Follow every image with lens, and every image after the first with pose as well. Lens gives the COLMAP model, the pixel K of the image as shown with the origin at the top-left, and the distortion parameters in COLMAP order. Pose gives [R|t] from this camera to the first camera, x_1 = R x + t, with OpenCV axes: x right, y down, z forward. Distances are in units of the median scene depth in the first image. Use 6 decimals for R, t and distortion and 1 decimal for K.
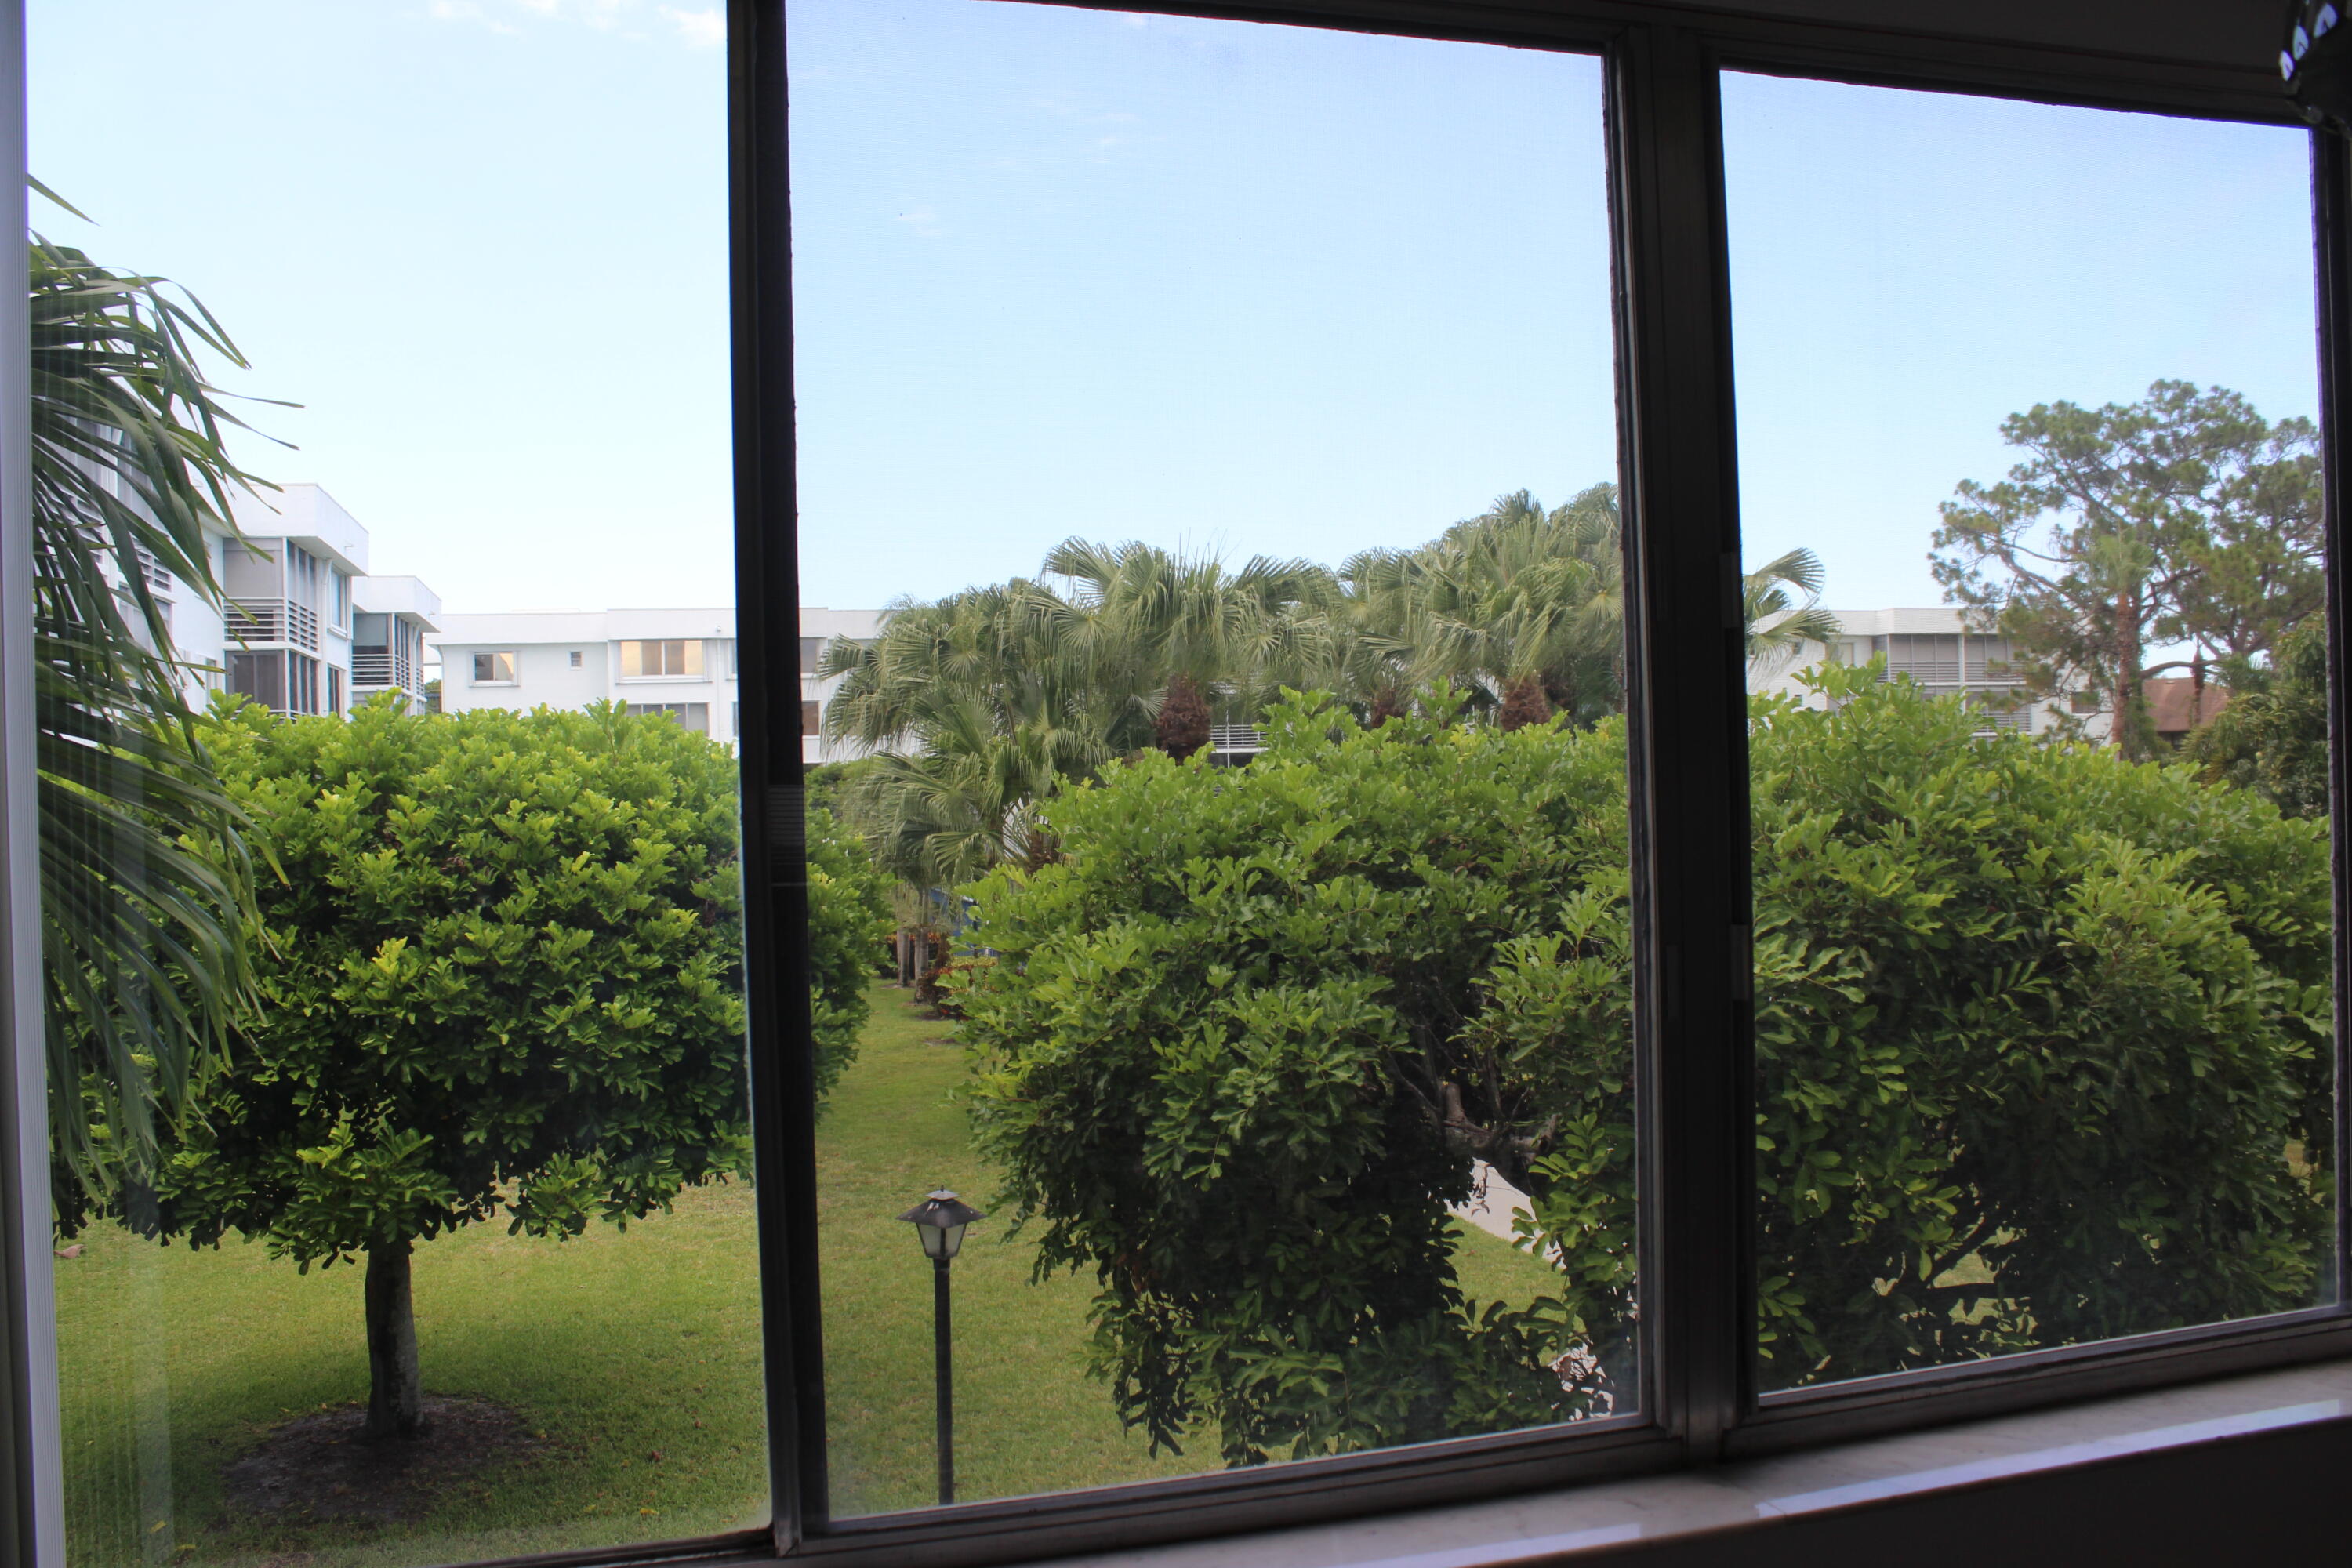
lens RADIAL K [[1938.2, 0, 1176.0], [0, 1938.2, 784.0], [0, 0, 1]] dist [-0.170627, 0.156272]
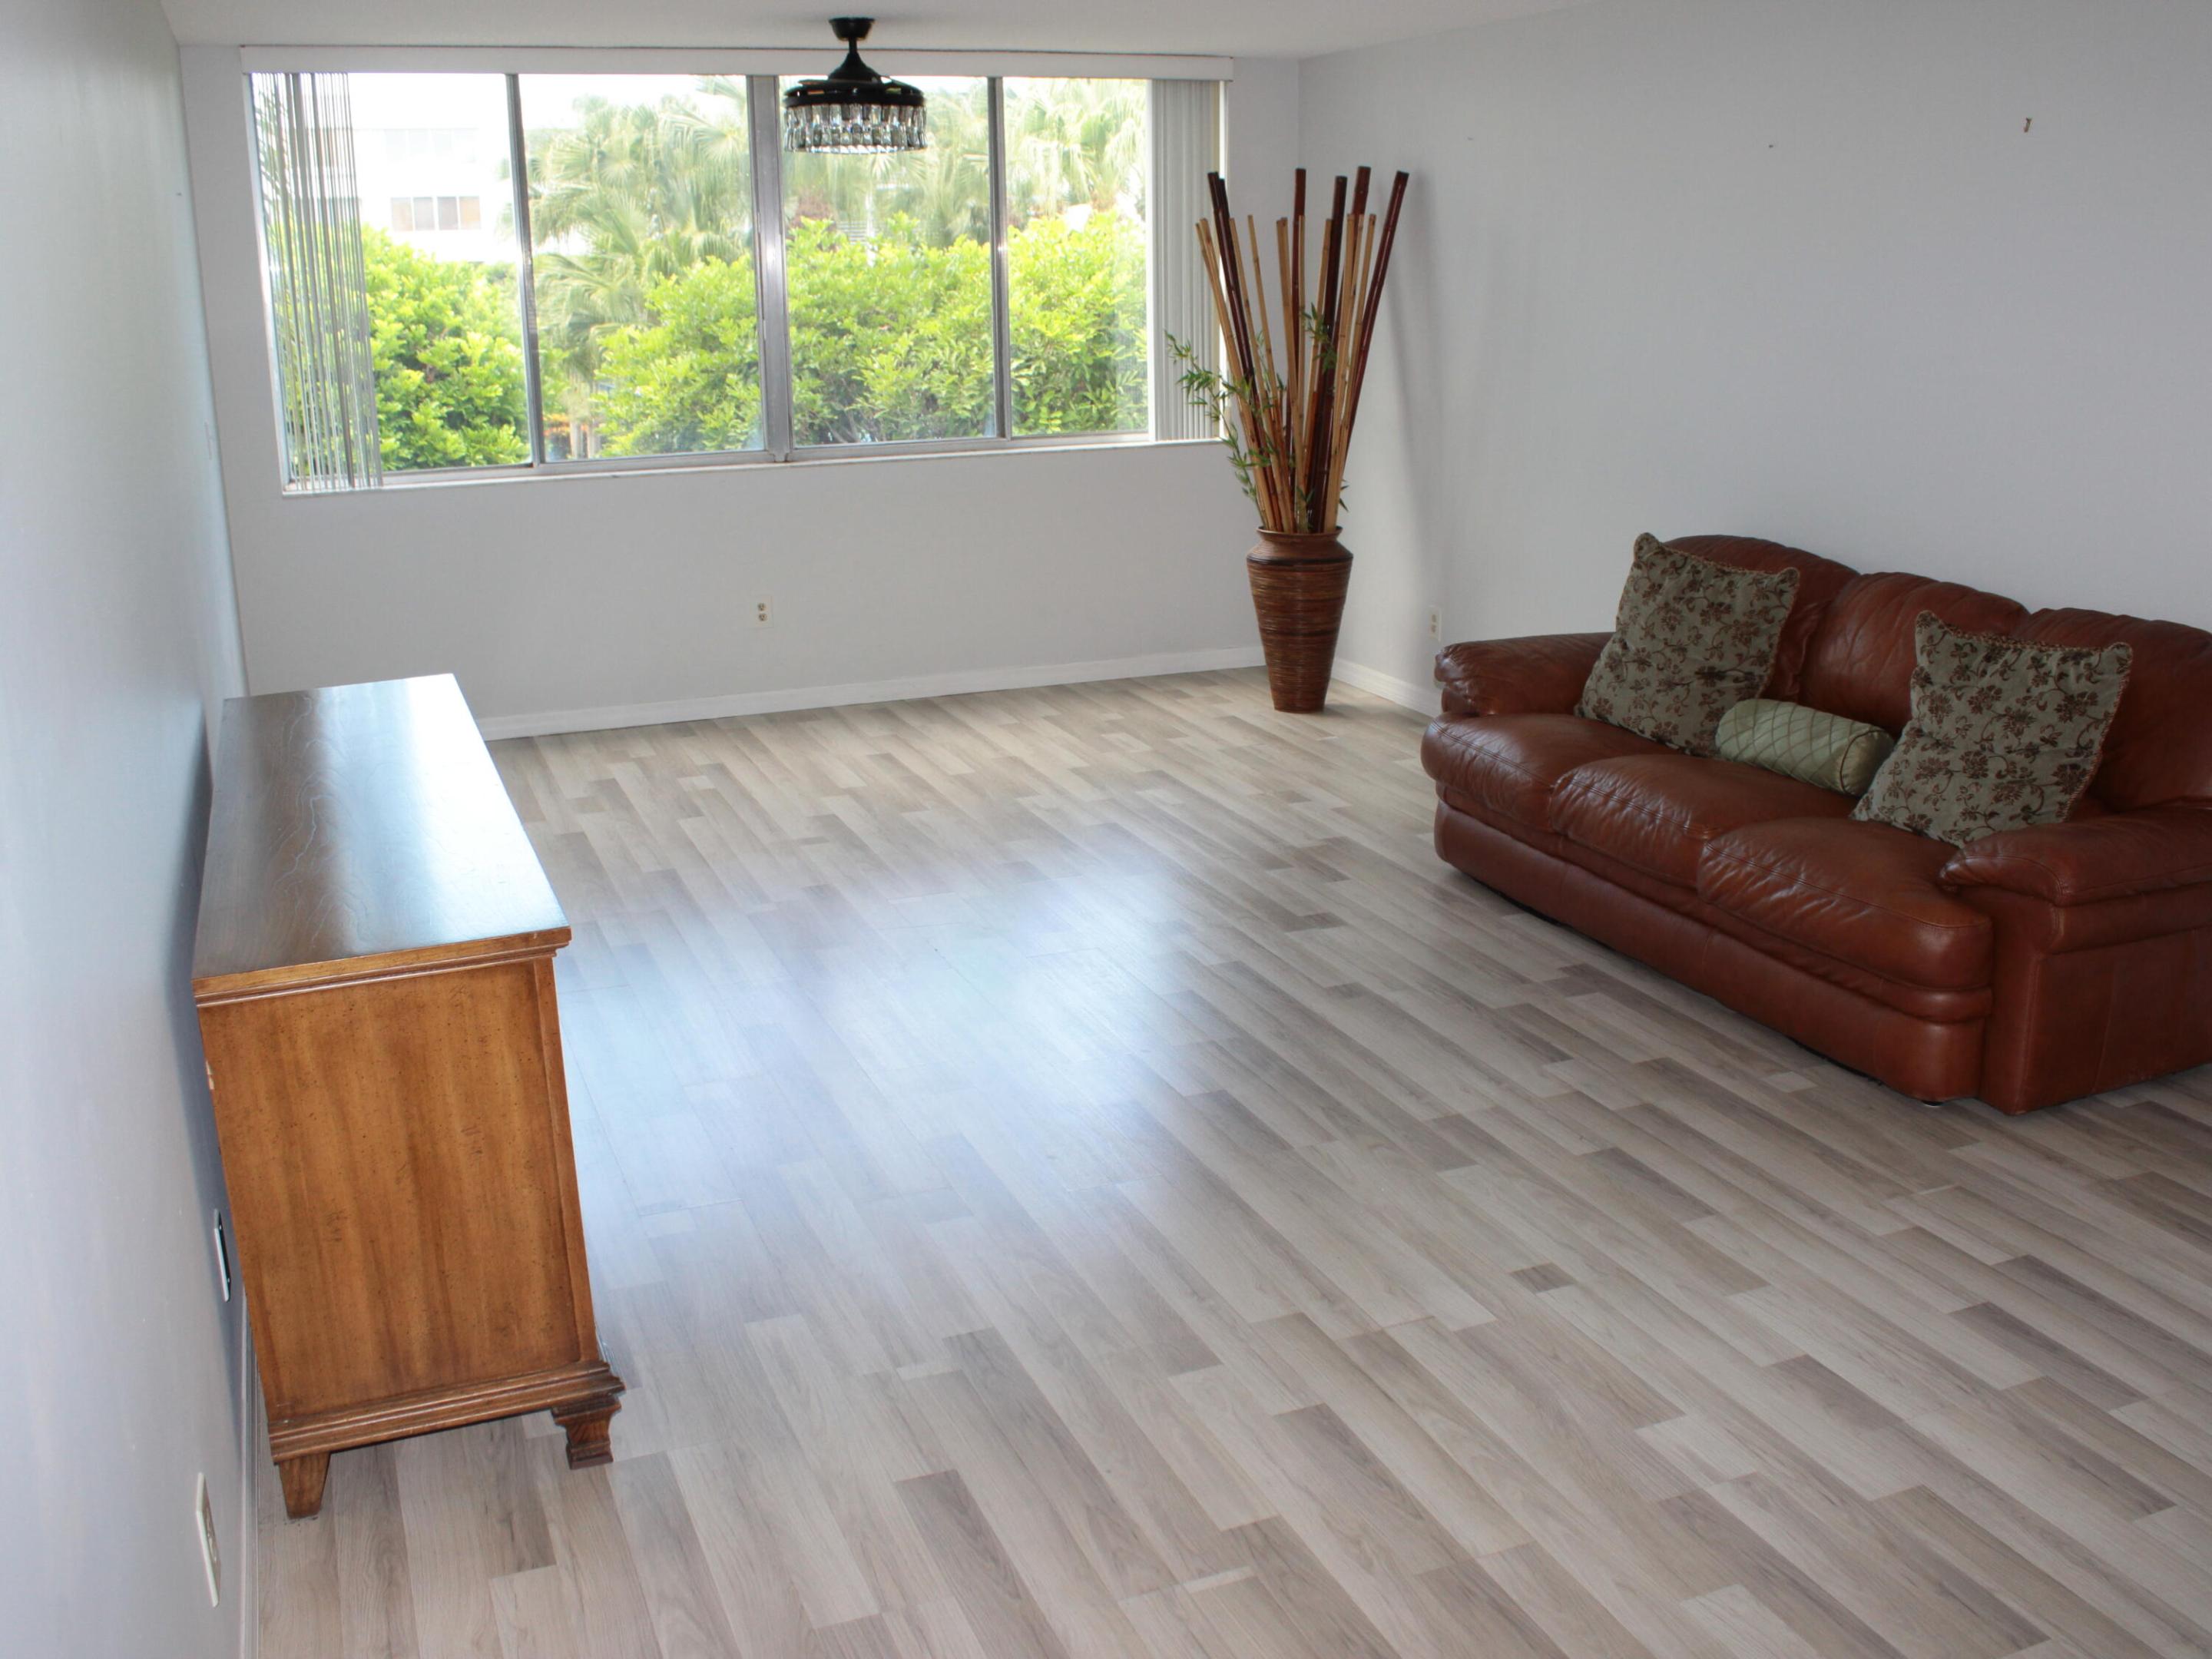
lens RADIAL K [[2073.2, 0, 1116.4], [0, 2073.2, 837.3], [0, 0, 1]] dist [-0.175921, 0.169080]
pose [[0.993551, -0.015544, 0.112319, 0.090270], [-0.014347, 0.965364, 0.260512, 0.001983], [-0.112478, -0.260444, 0.958915, -0.605098]]
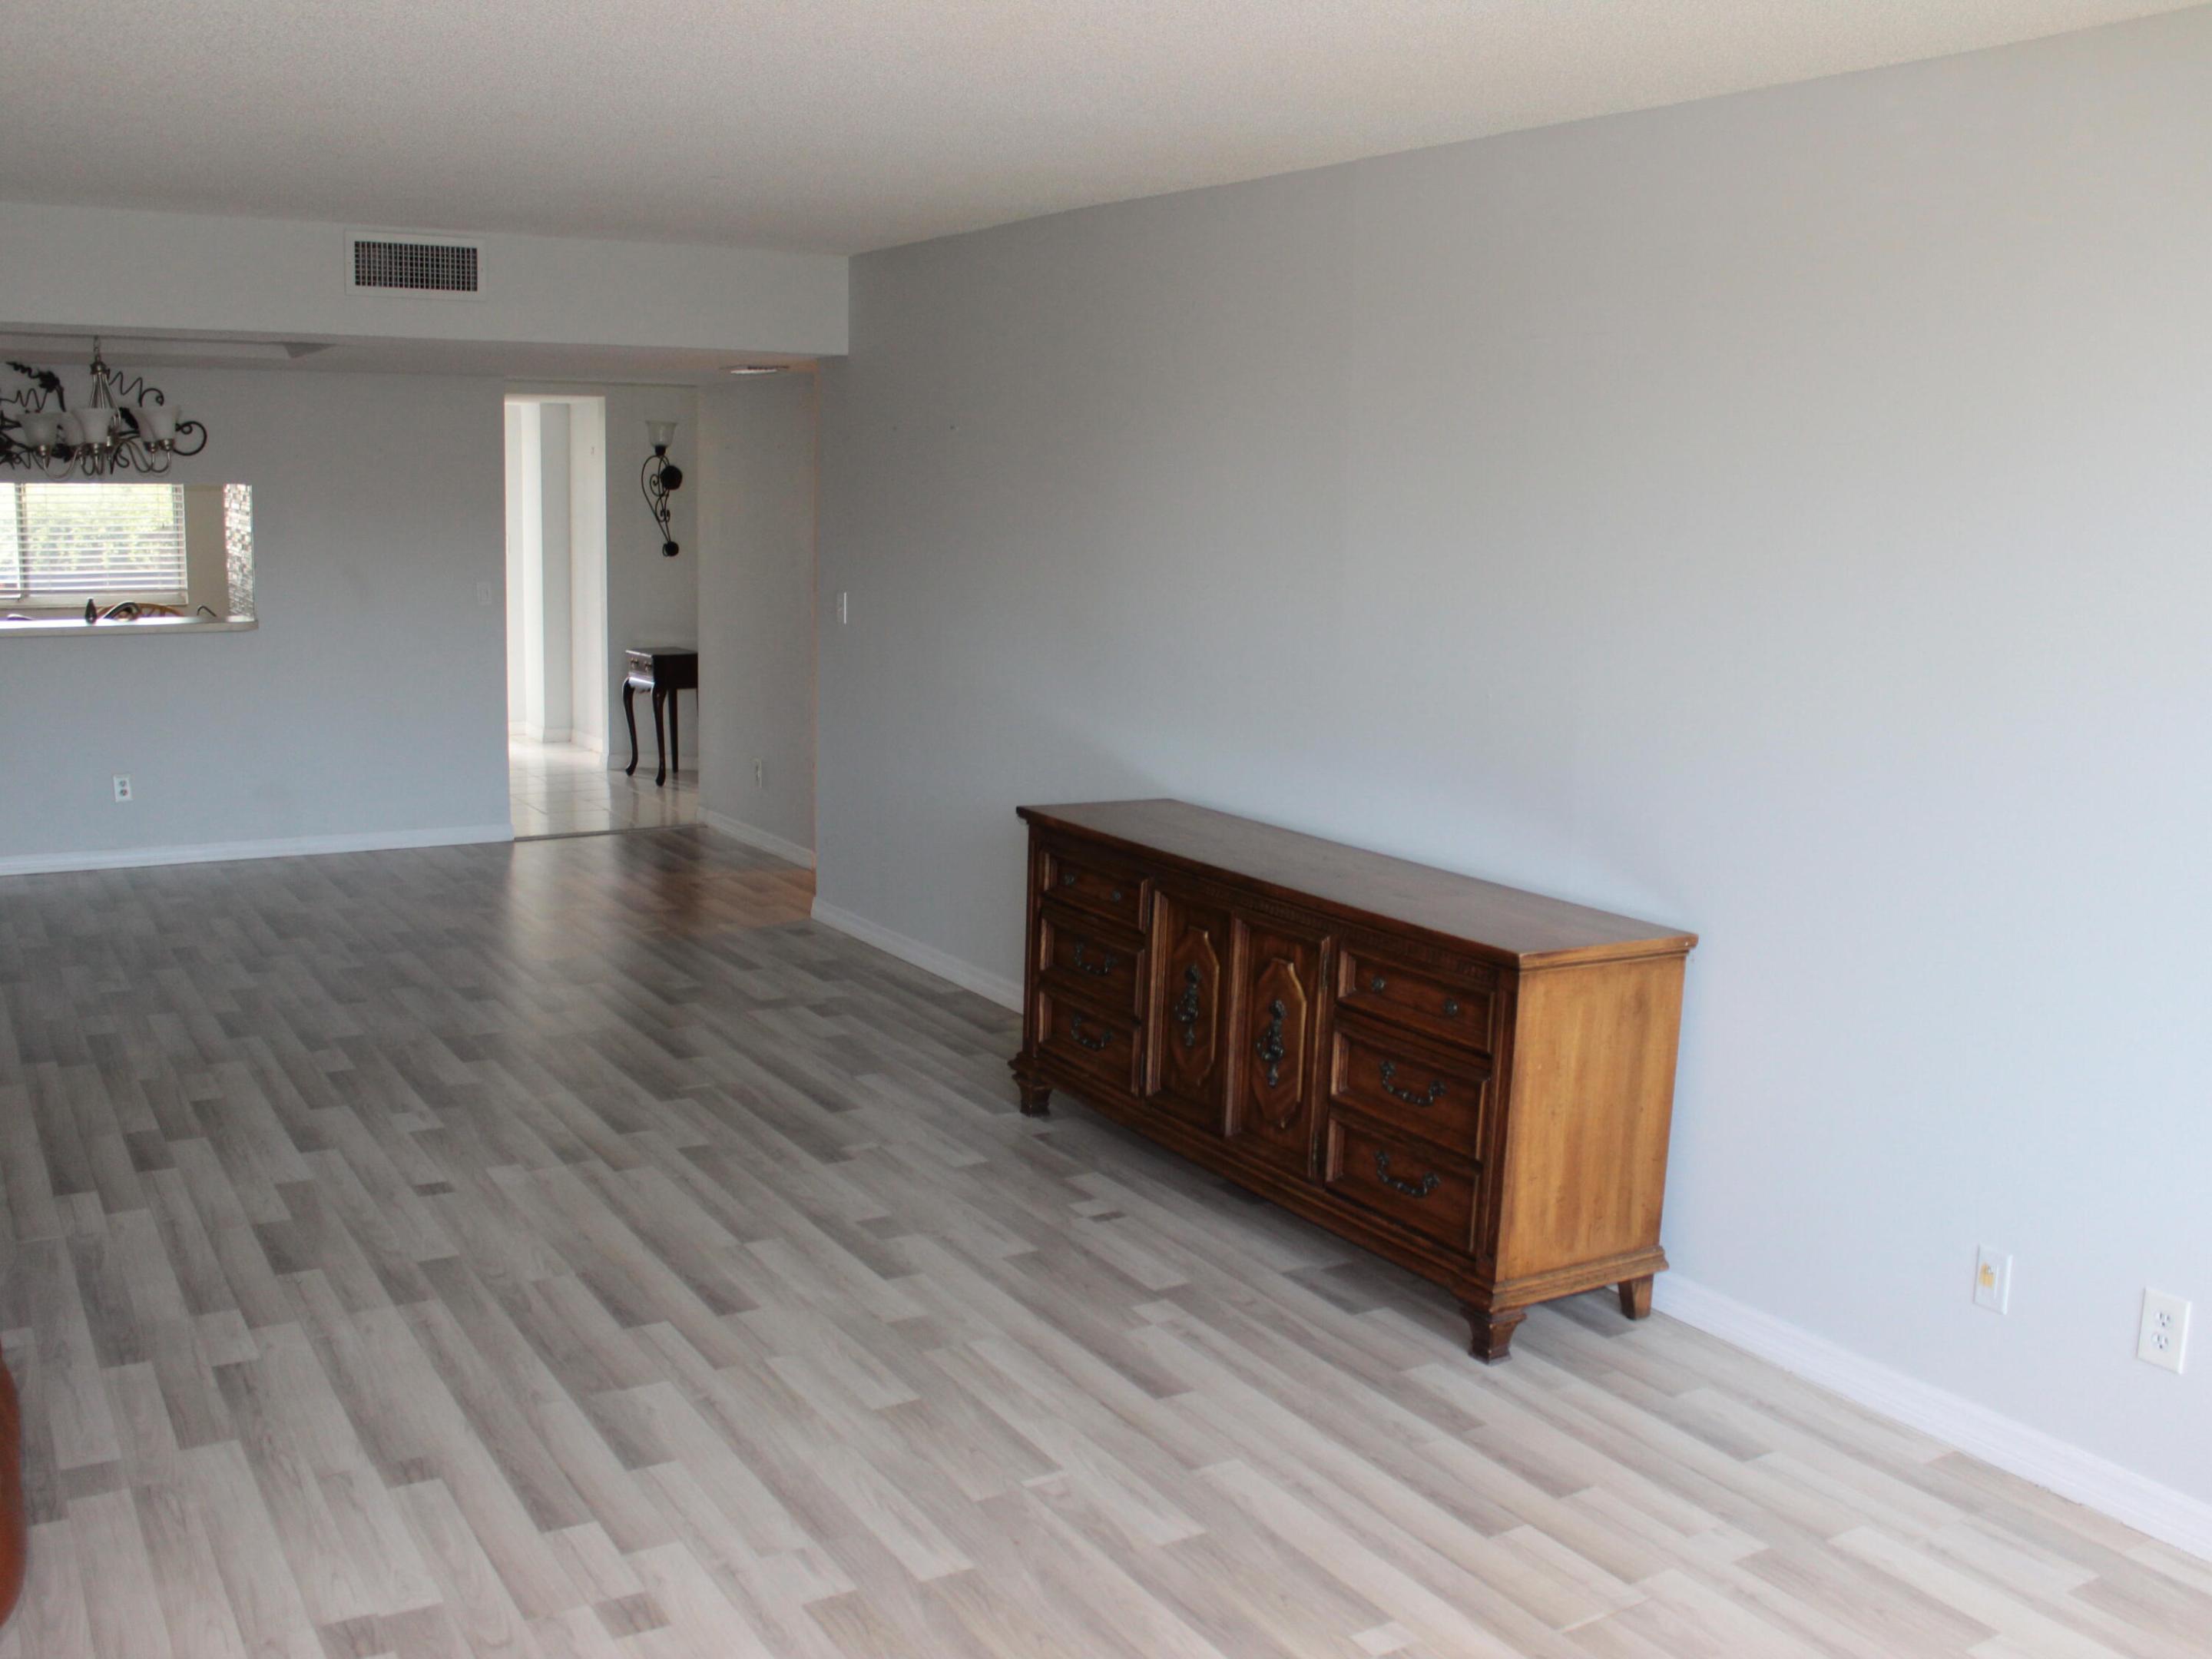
lens RADIAL K [[2073.2, 0, 1116.4], [0, 2073.2, 837.3], [0, 0, 1]] dist [-0.175921, 0.169080]
pose [[-0.961956, 0.051614, -0.268286, 0.169113], [0.001221, 0.982795, 0.184696, -0.006120], [0.273203, 0.177342, -0.945468, 0.181794]]
